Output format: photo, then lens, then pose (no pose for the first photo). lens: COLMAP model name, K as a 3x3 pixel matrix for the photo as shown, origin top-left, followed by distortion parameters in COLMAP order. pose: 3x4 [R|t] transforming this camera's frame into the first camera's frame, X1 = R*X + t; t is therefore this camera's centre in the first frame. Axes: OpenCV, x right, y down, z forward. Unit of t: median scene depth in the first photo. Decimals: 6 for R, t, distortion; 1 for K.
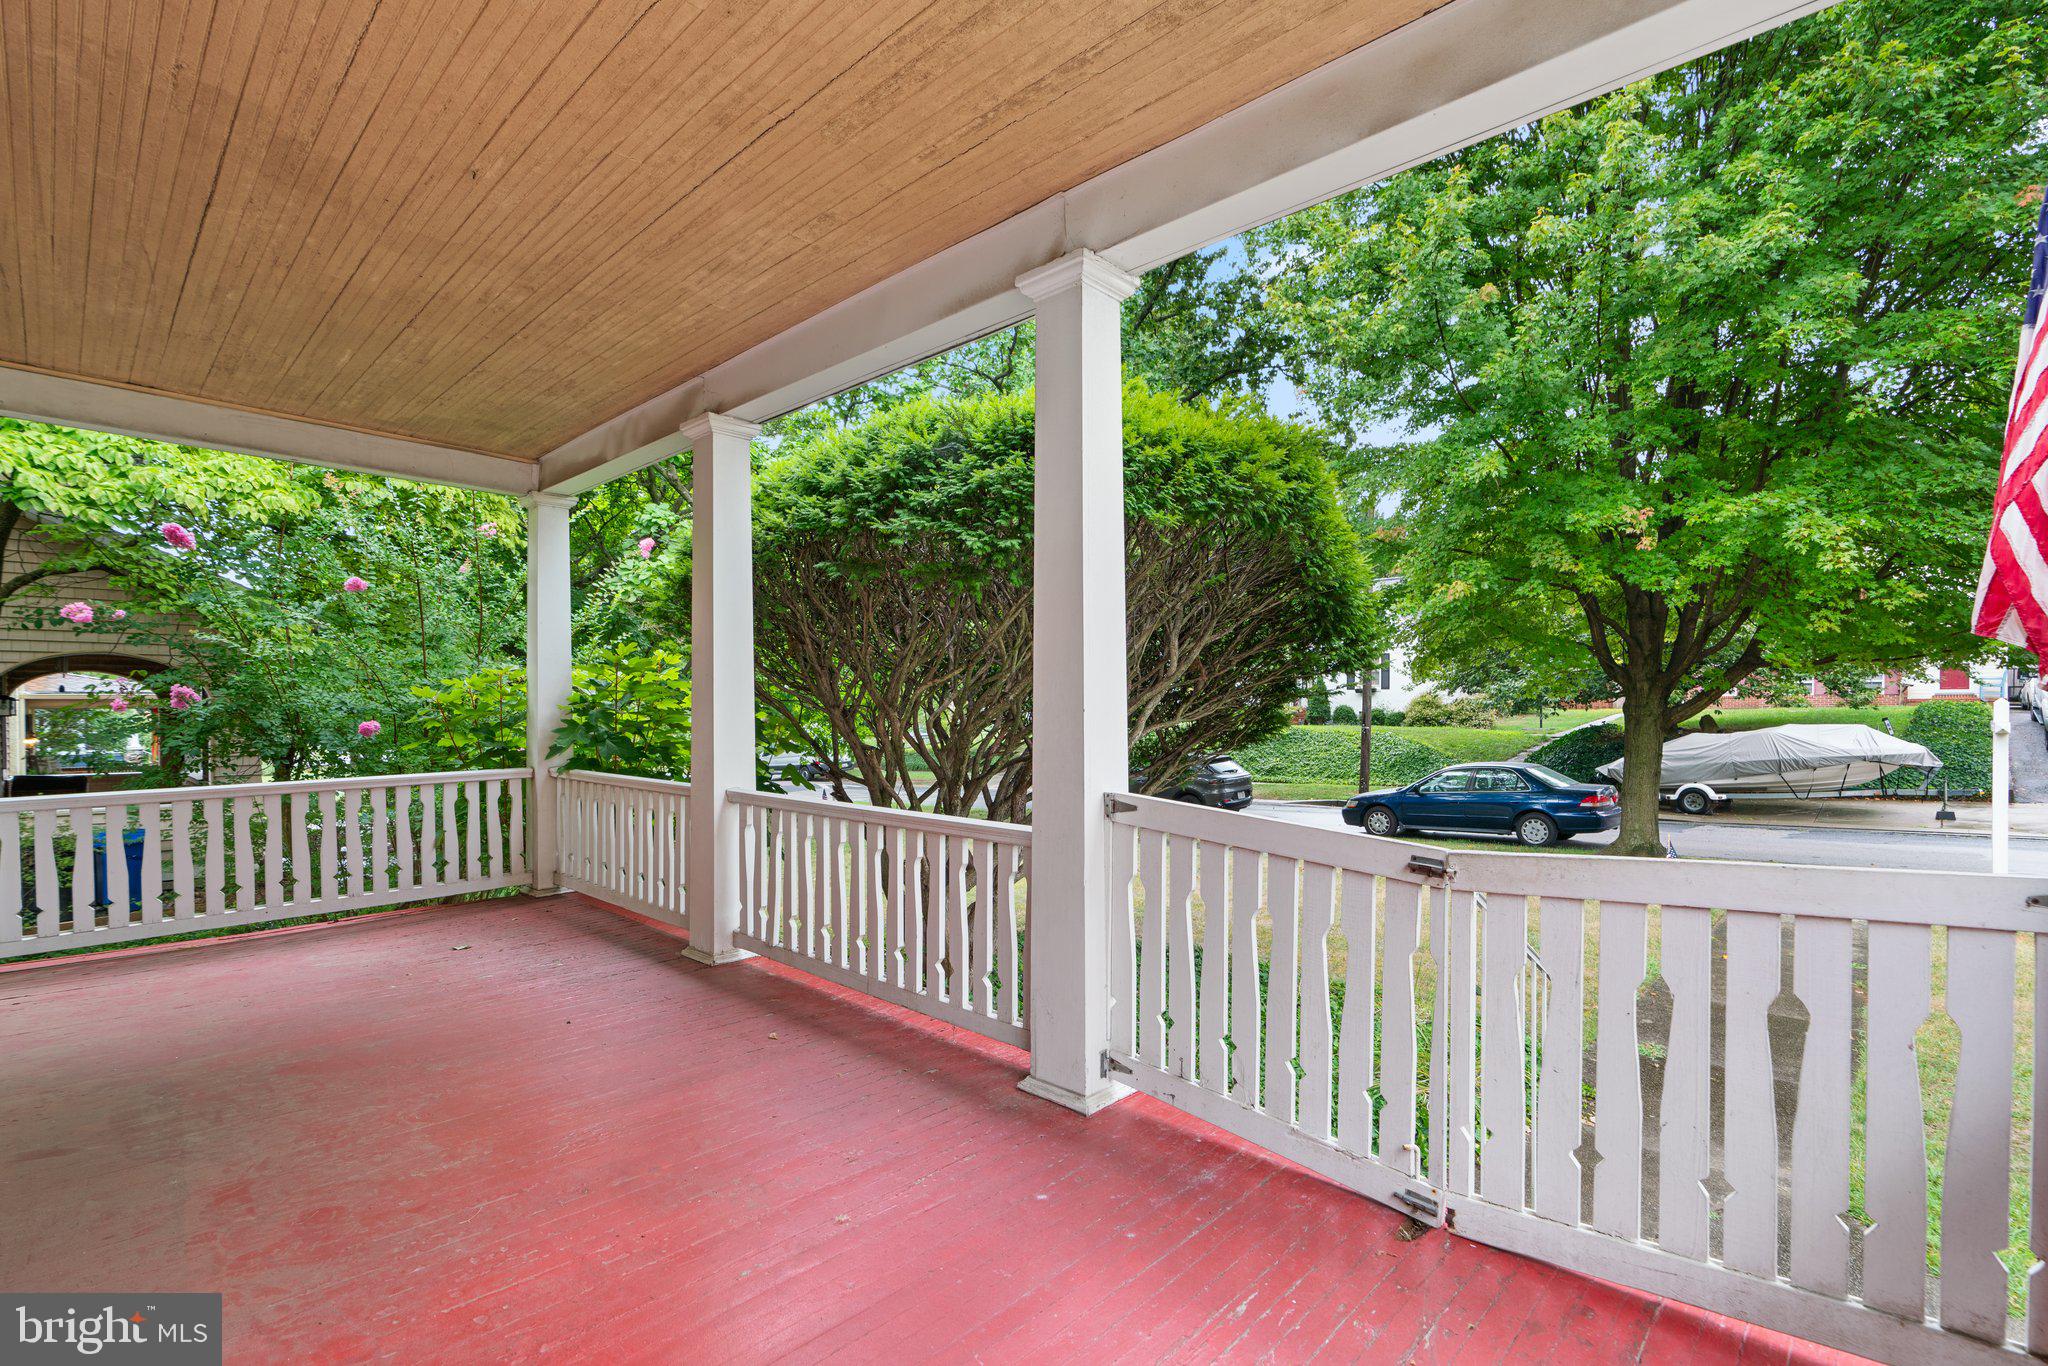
lens RADIAL K [[933.4, 0, 1026.2], [0, 933.4, 699.5], [0, 0, 1]] dist [-0.017411, 0.008584]
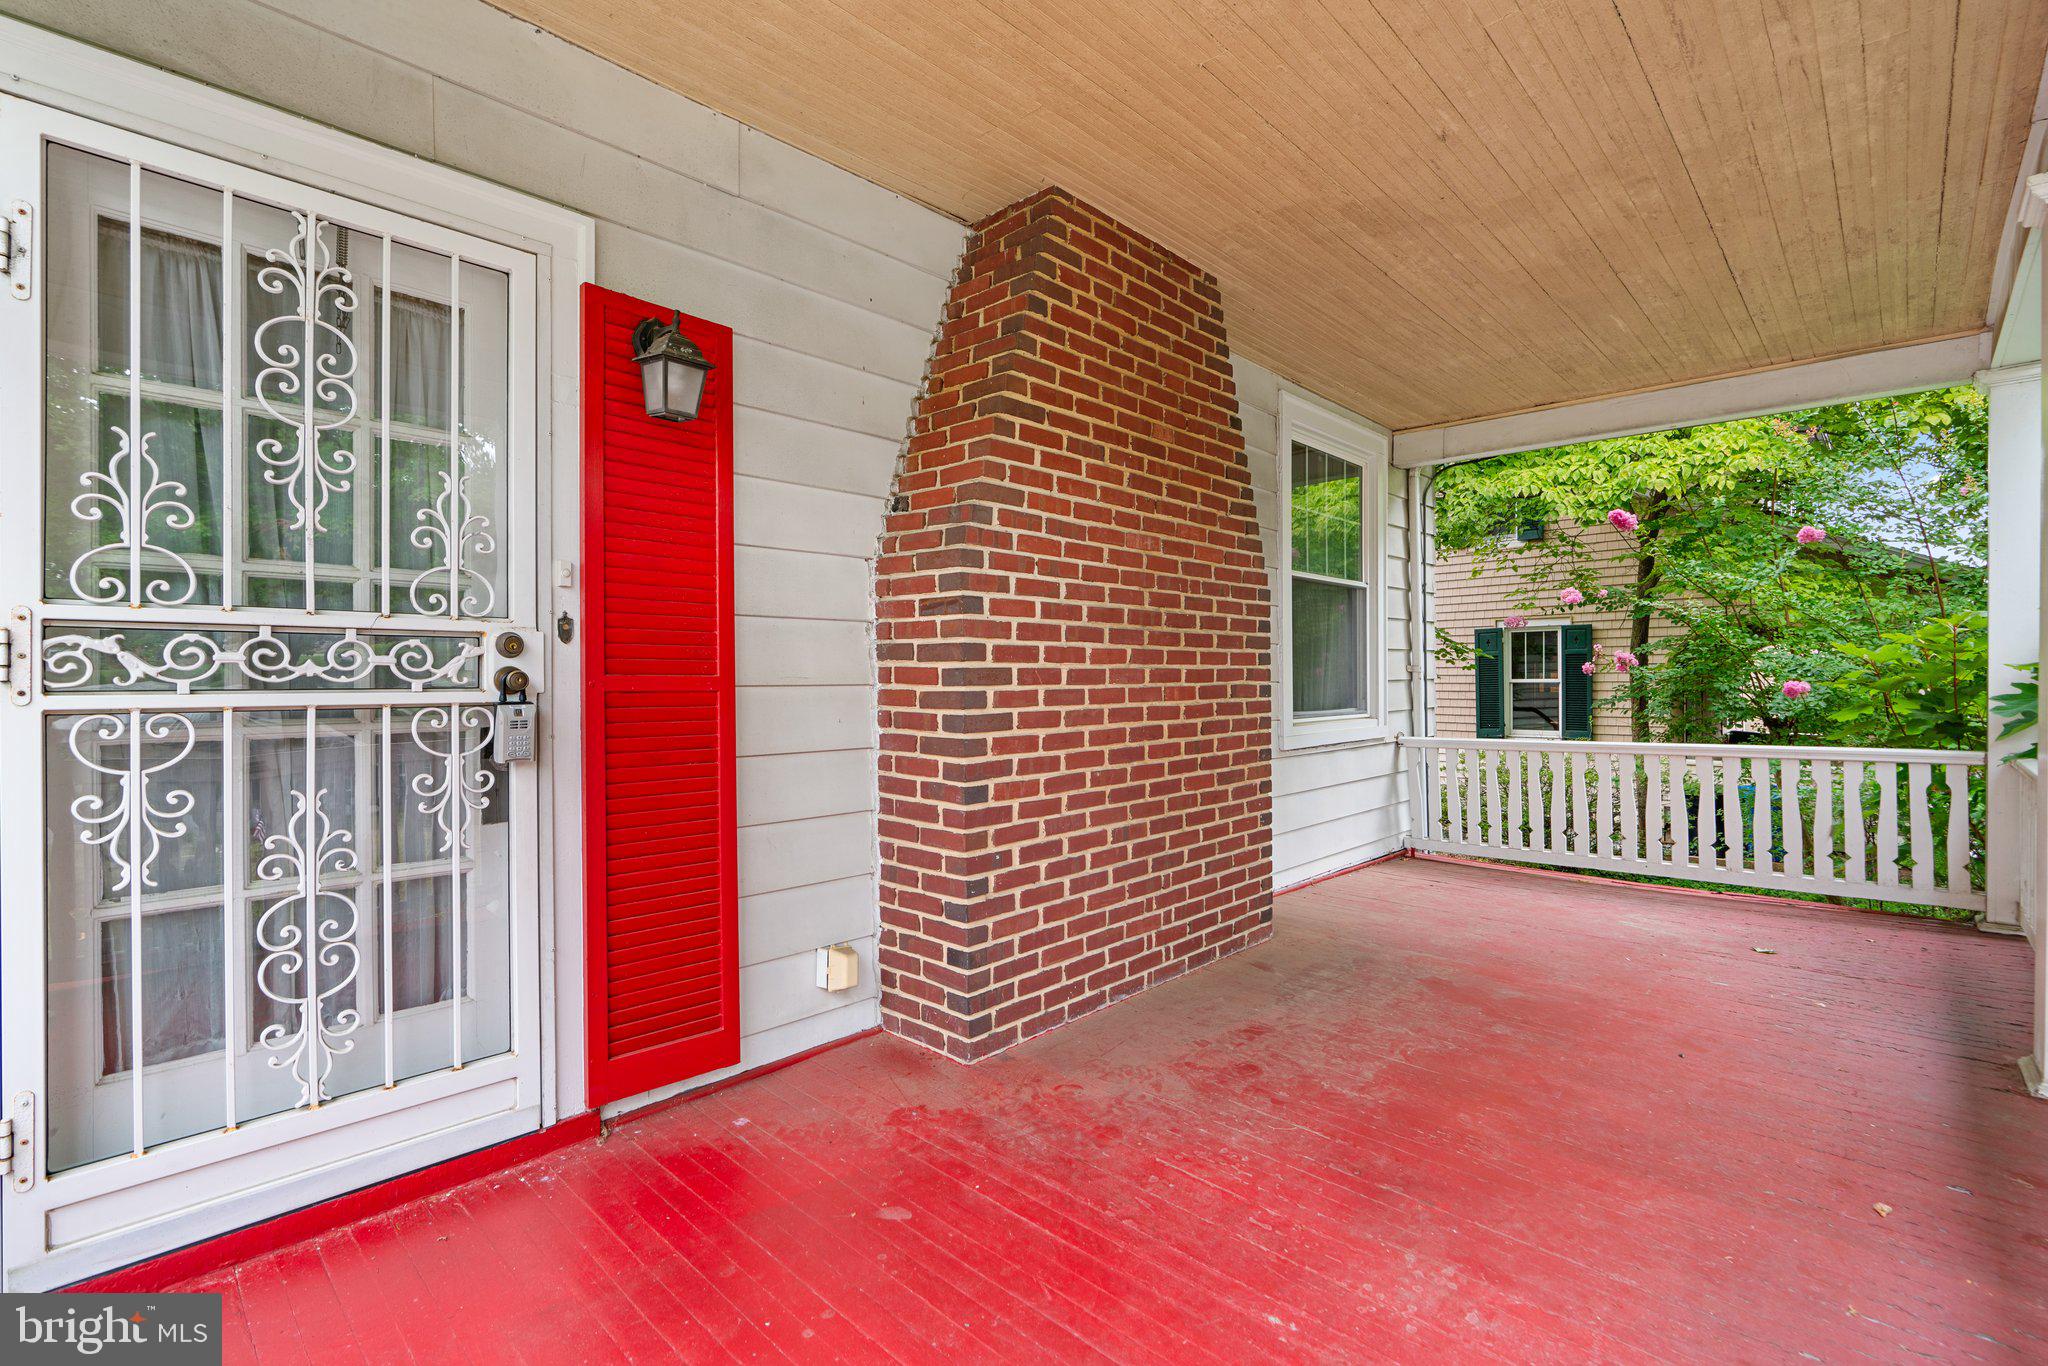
lens RADIAL K [[915.4, 0, 1029.4], [0, 915.4, 680.9], [0, 0, 1]] dist [-0.017284, 0.007206]
pose [[0.001552, 0.004294, -0.999990, 0.261233], [0.013616, 0.999898, 0.004315, 0.006039], [0.999906, -0.013623, 0.001494, 0.371233]]
